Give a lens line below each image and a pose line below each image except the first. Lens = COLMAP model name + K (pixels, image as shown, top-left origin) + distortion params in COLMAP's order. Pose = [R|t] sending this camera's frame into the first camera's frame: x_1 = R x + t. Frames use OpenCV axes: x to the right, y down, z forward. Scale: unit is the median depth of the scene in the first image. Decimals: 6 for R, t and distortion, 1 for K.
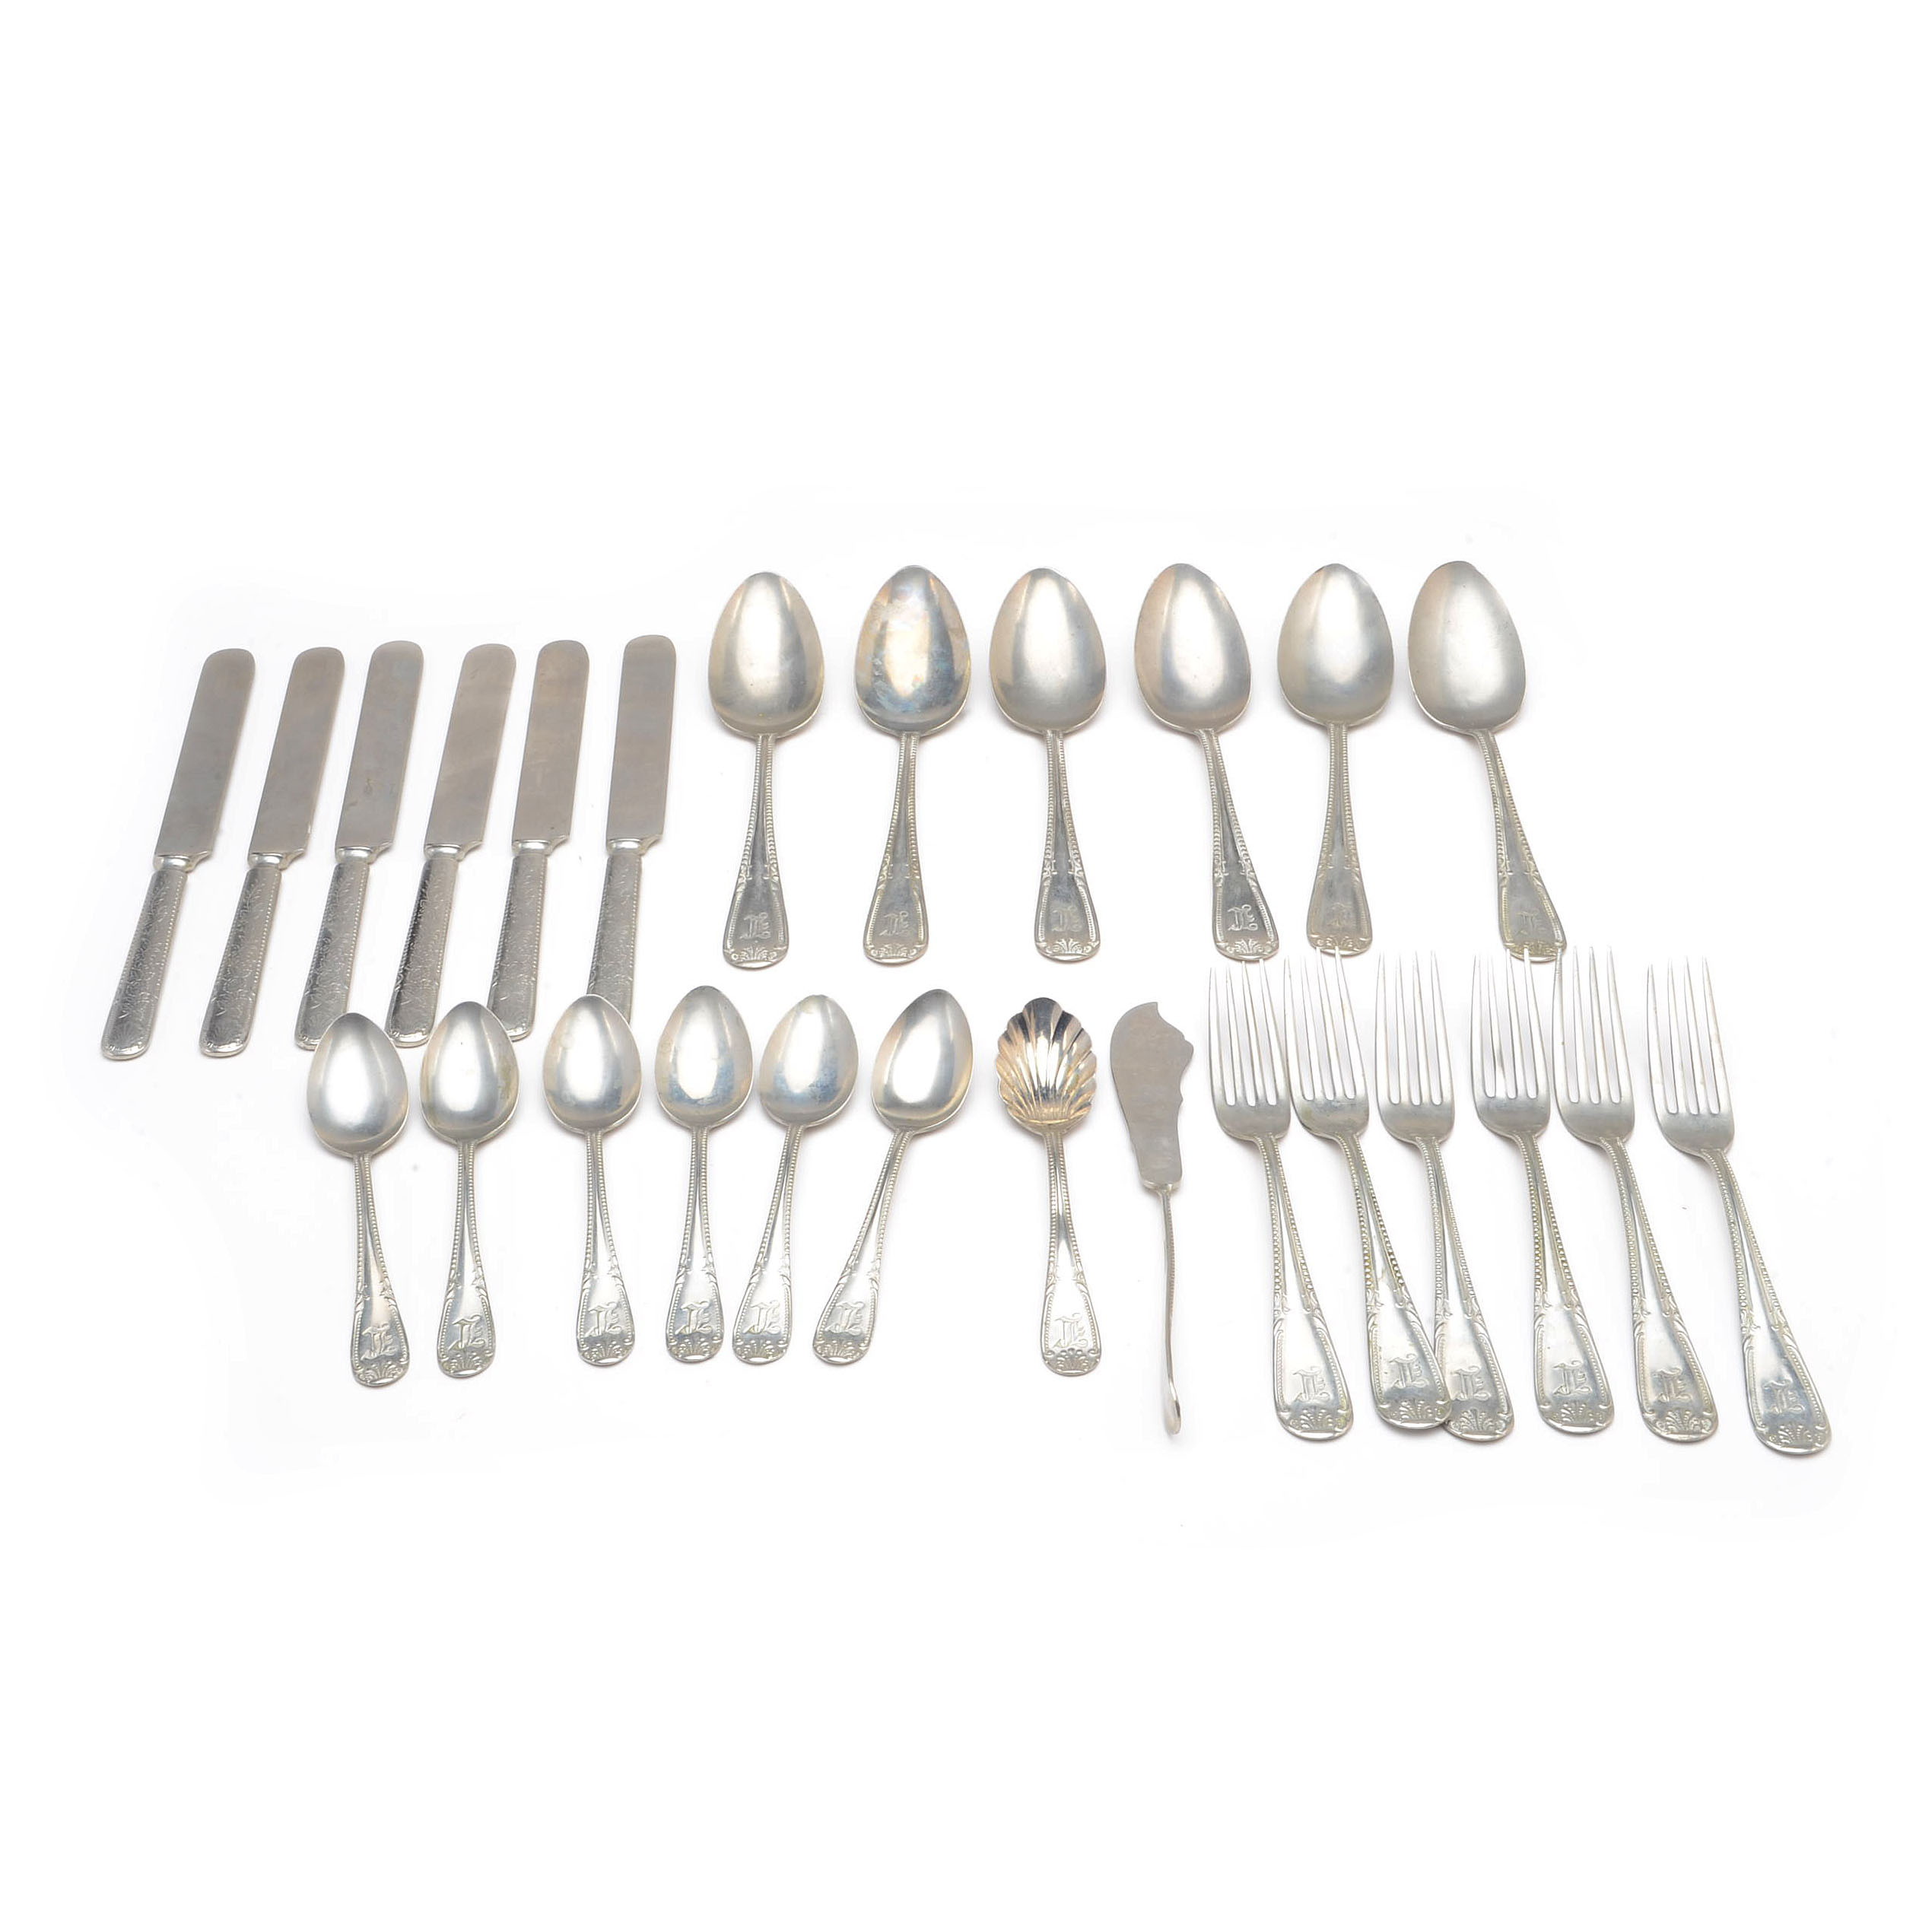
lens RADIAL K [[2712.1, 0, 966.0], [0, 2712.1, 966.0], [0, 0, 1]] dist [-0.011462, -0.024327]
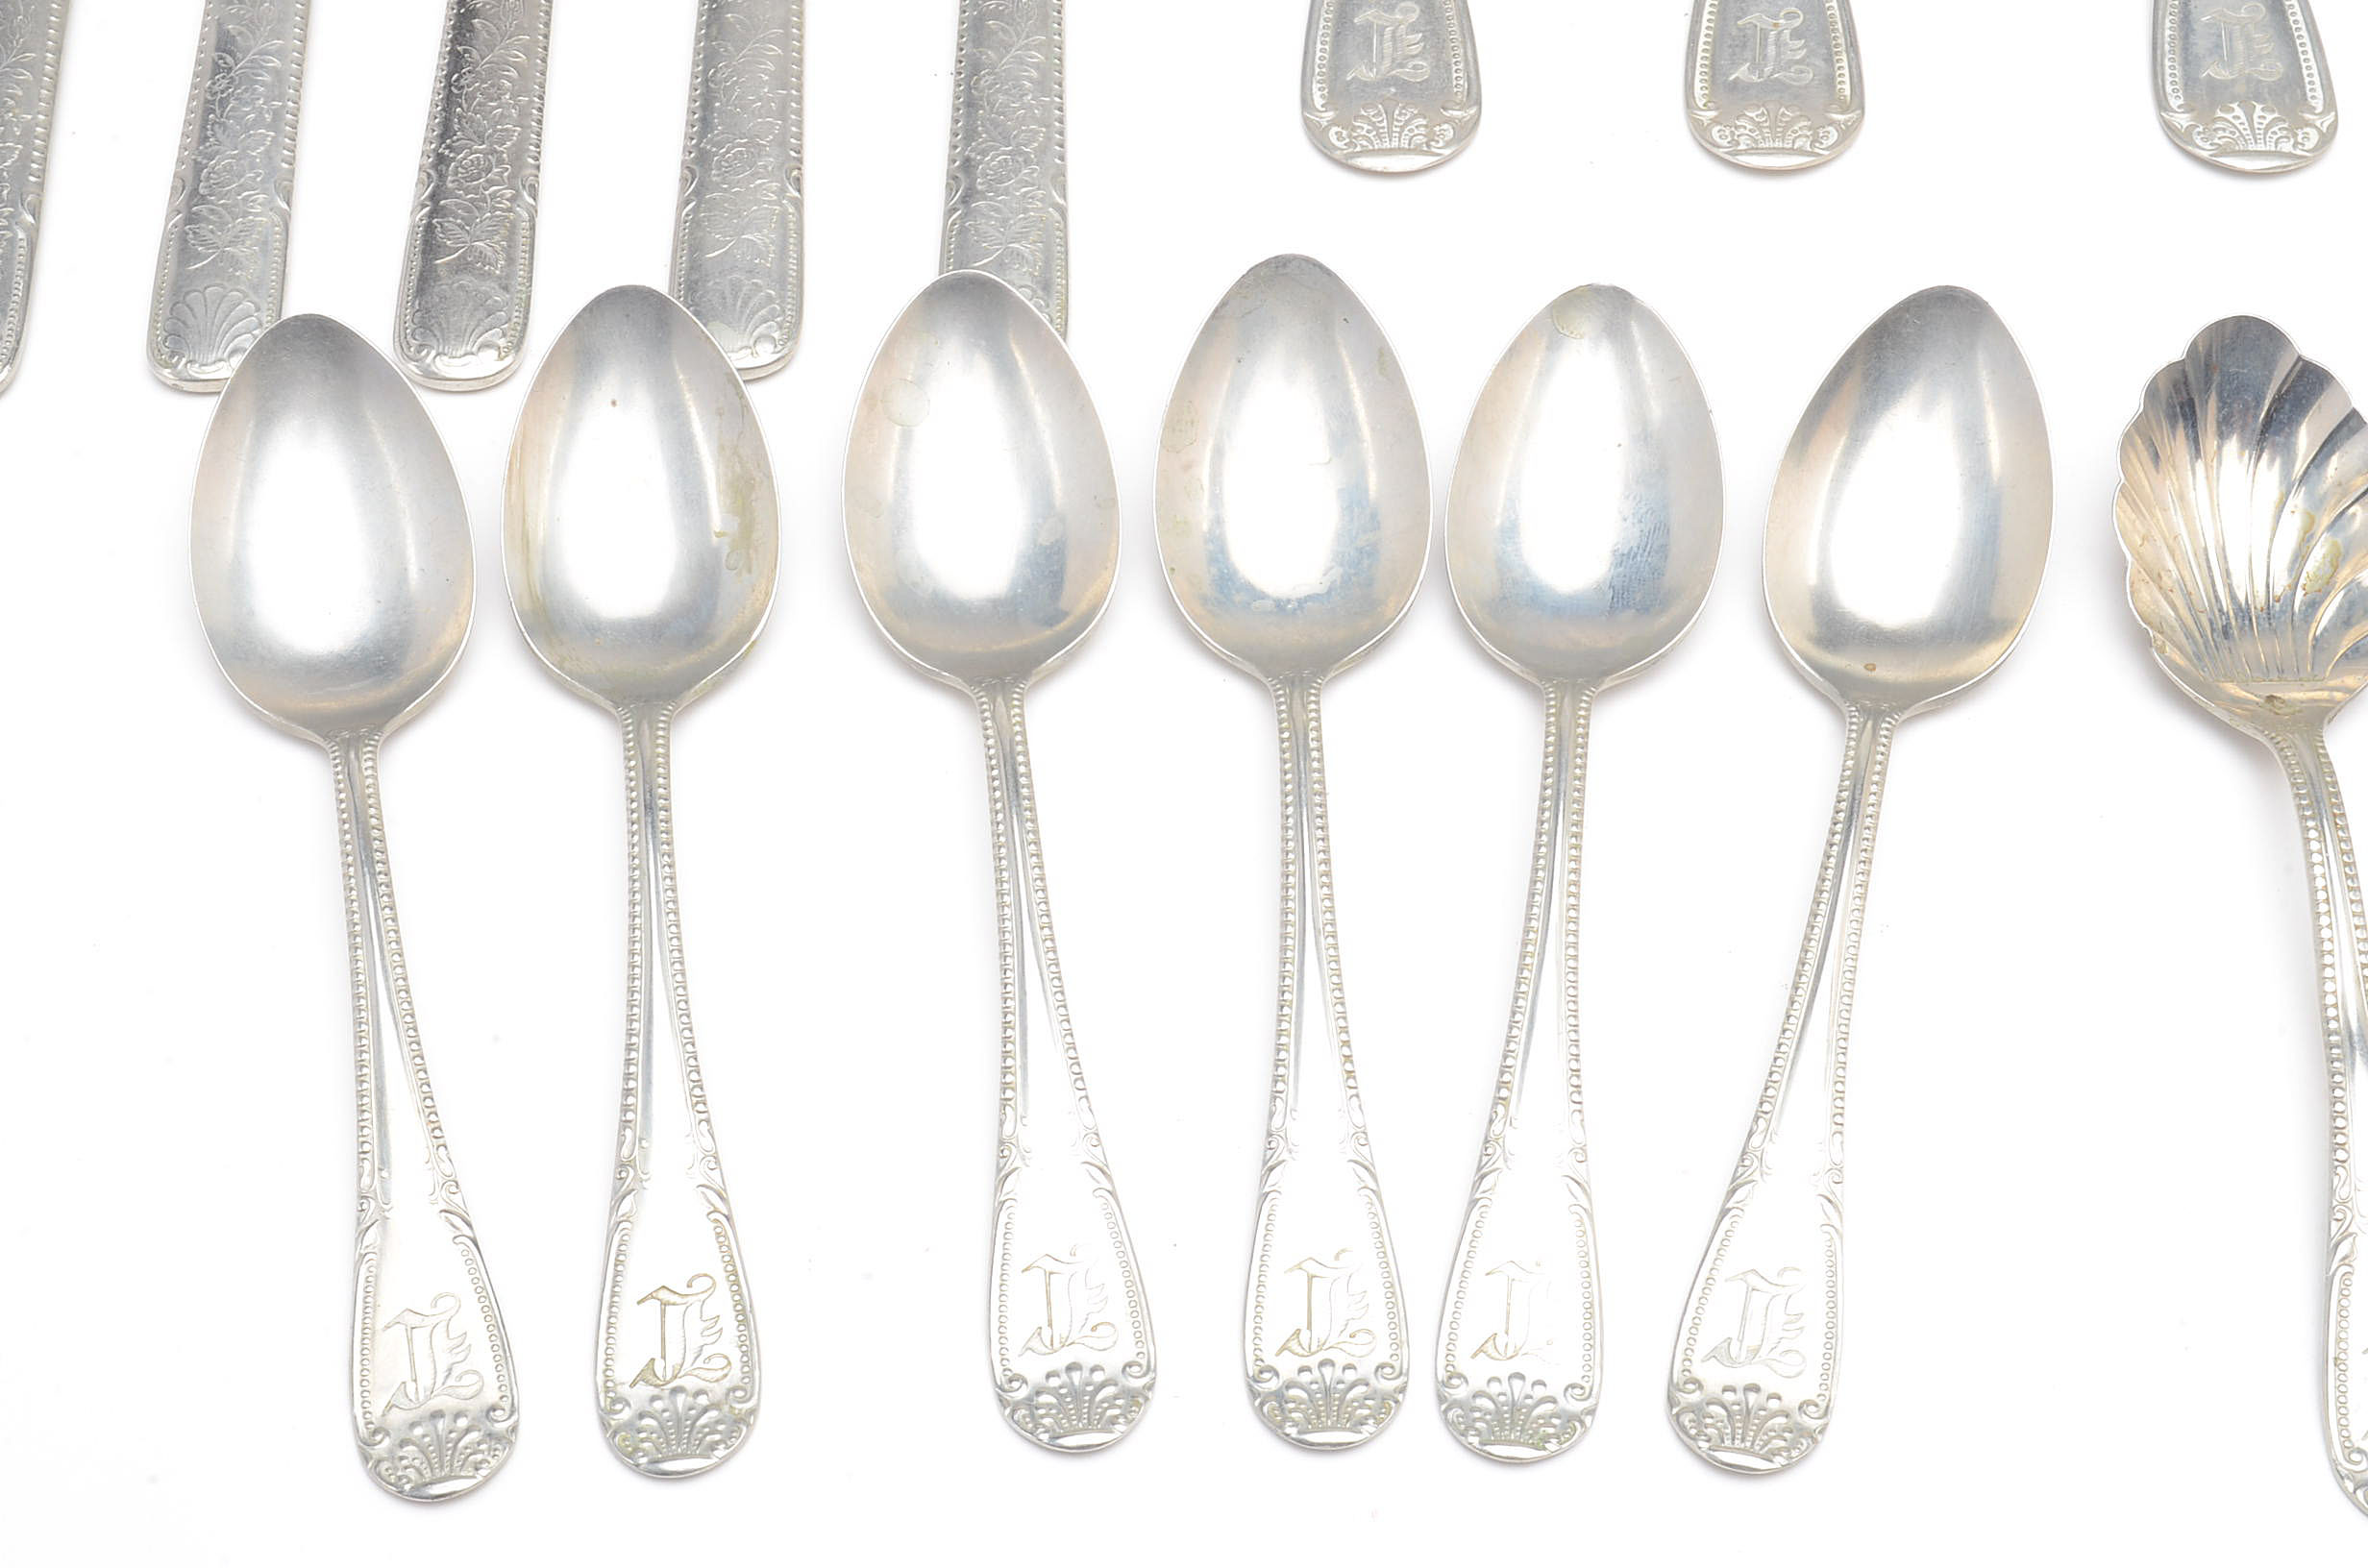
lens RADIAL K [[4480.3, 0, 1184.0], [0, 4480.3, 784.0], [0, 0, 1]] dist [0.011689, 0.087492]
pose [[0.999697, 0.023359, -0.007700, -0.099281], [-0.020665, 0.967489, 0.252066, -0.070955], [0.013338, -0.251831, 0.967679, 0.391109]]
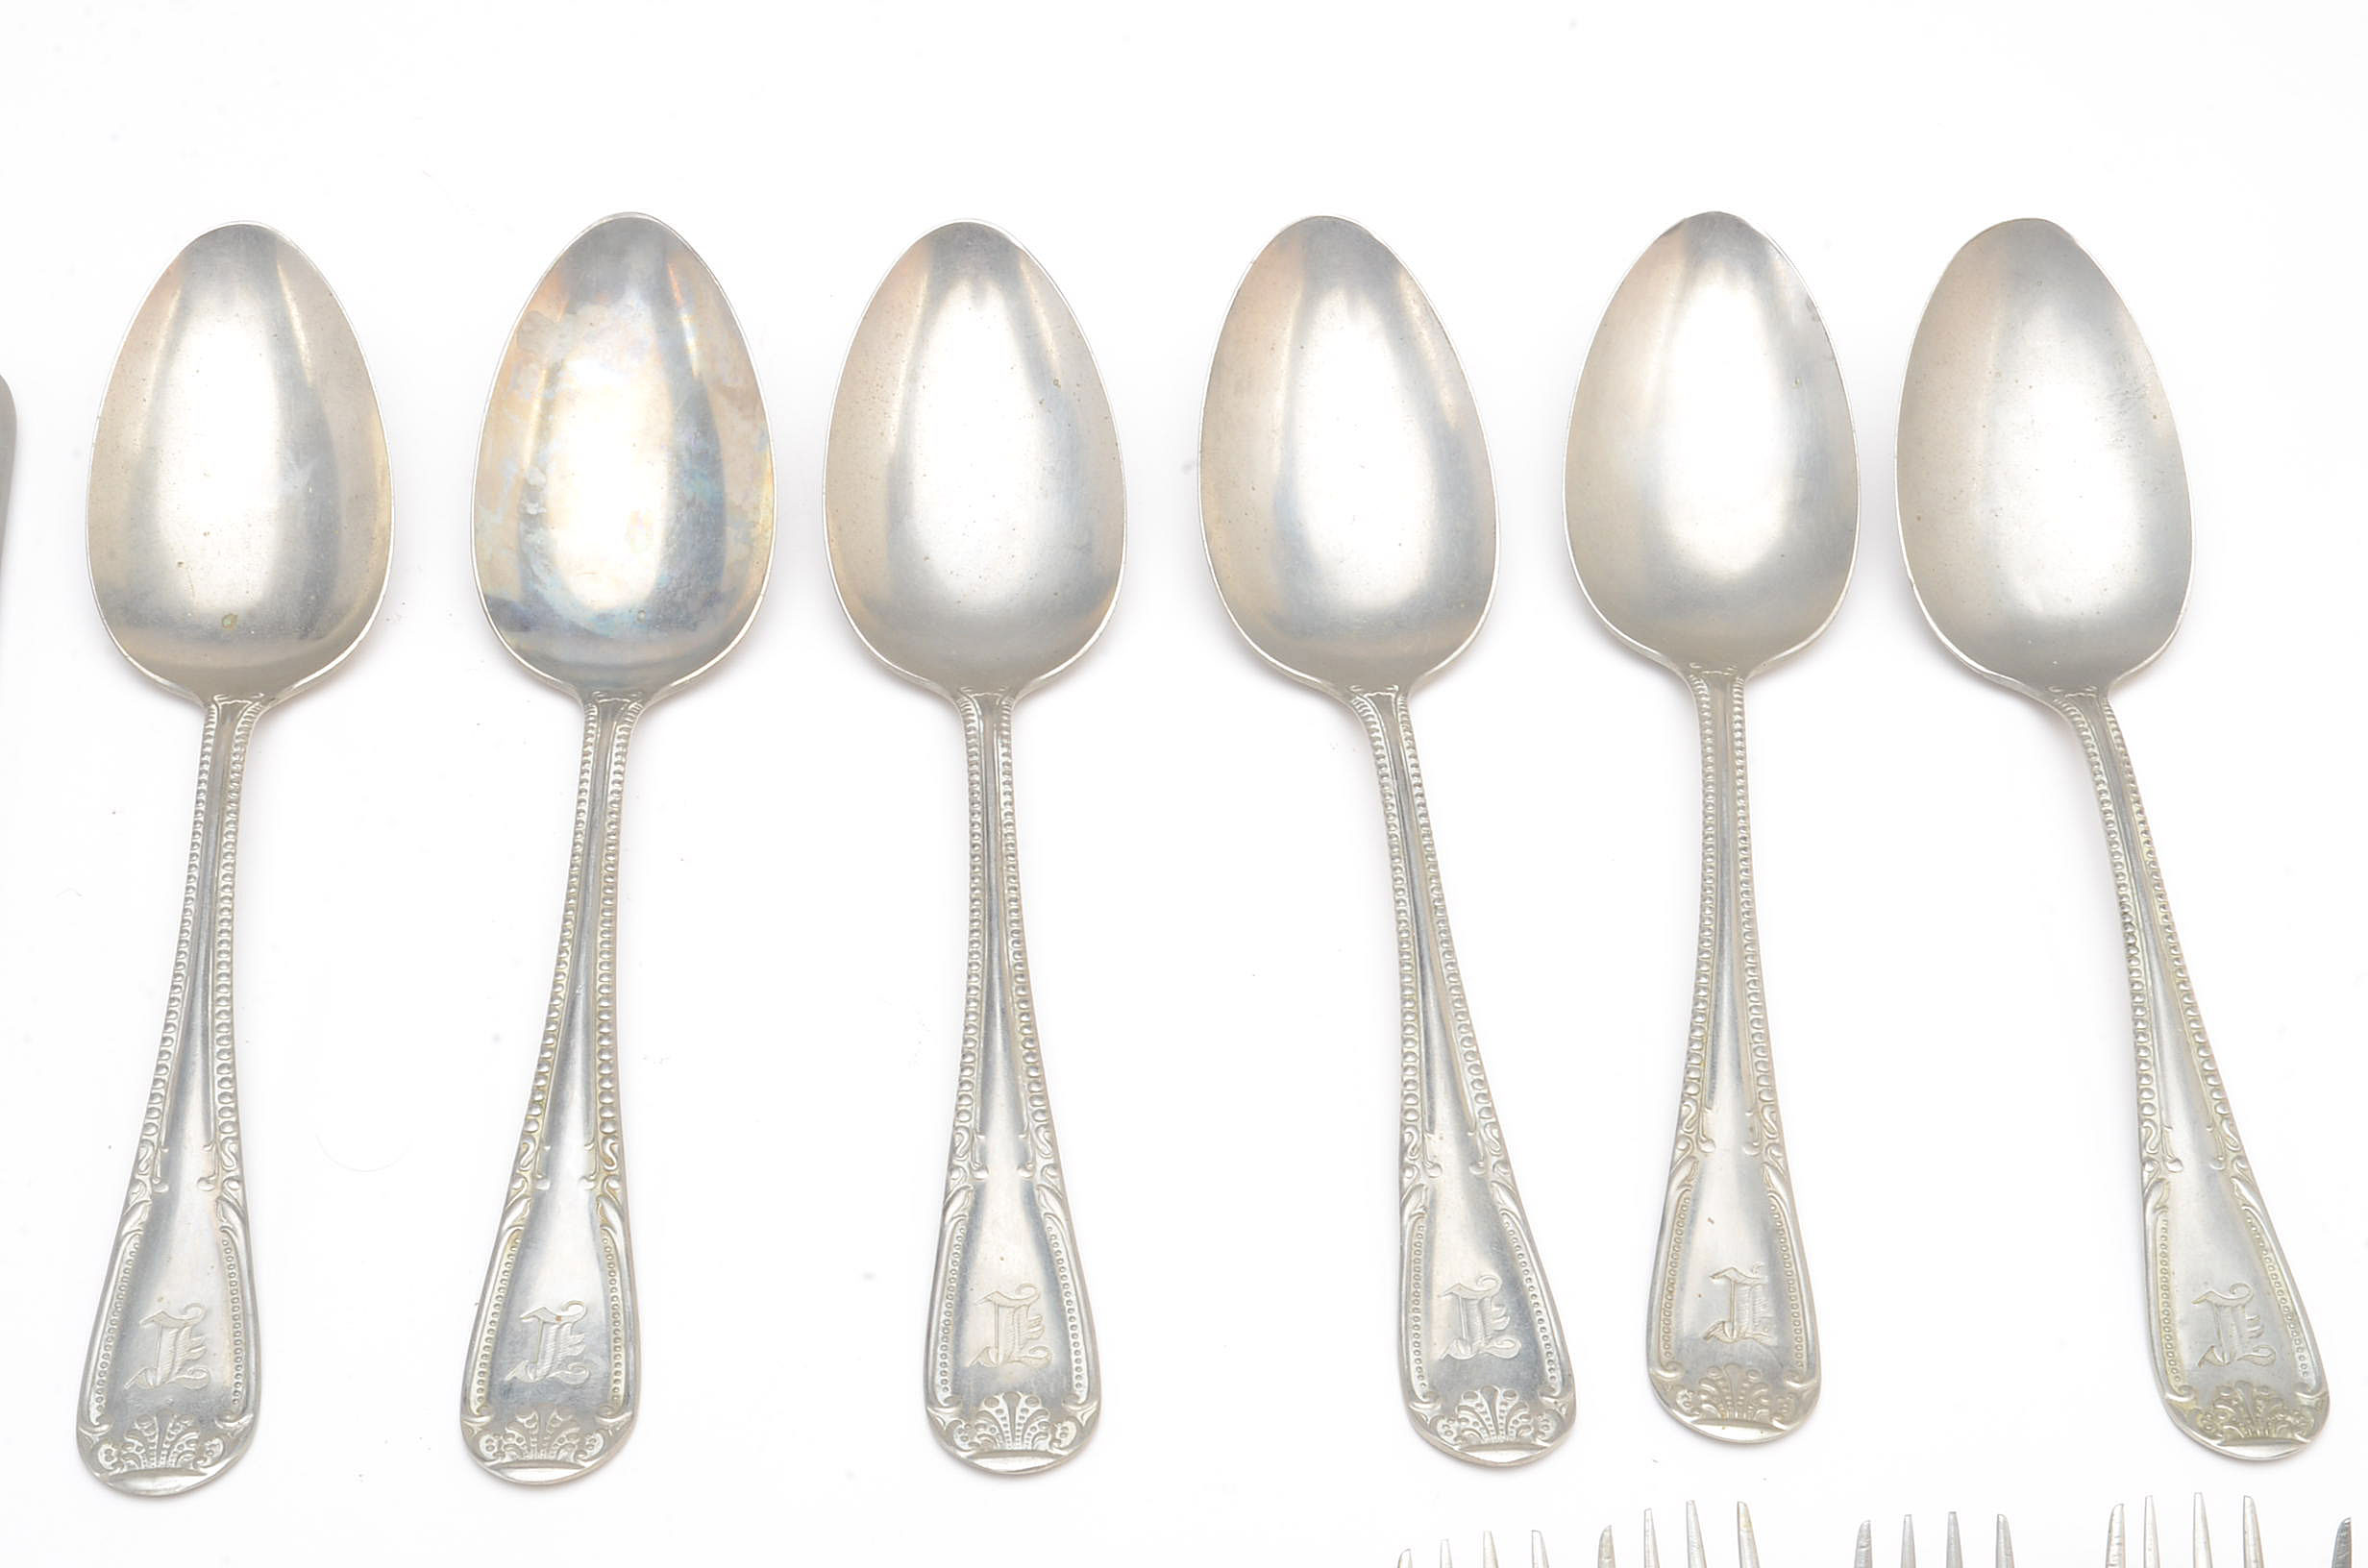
lens RADIAL K [[4480.3, 0, 1184.0], [0, 4480.3, 784.0], [0, 0, 1]] dist [0.011689, 0.087492]
pose [[0.997991, 0.002759, 0.063296, 0.021761], [-0.012060, 0.989058, 0.147033, -0.184566], [-0.062198, -0.147501, 0.987104, 0.403680]]
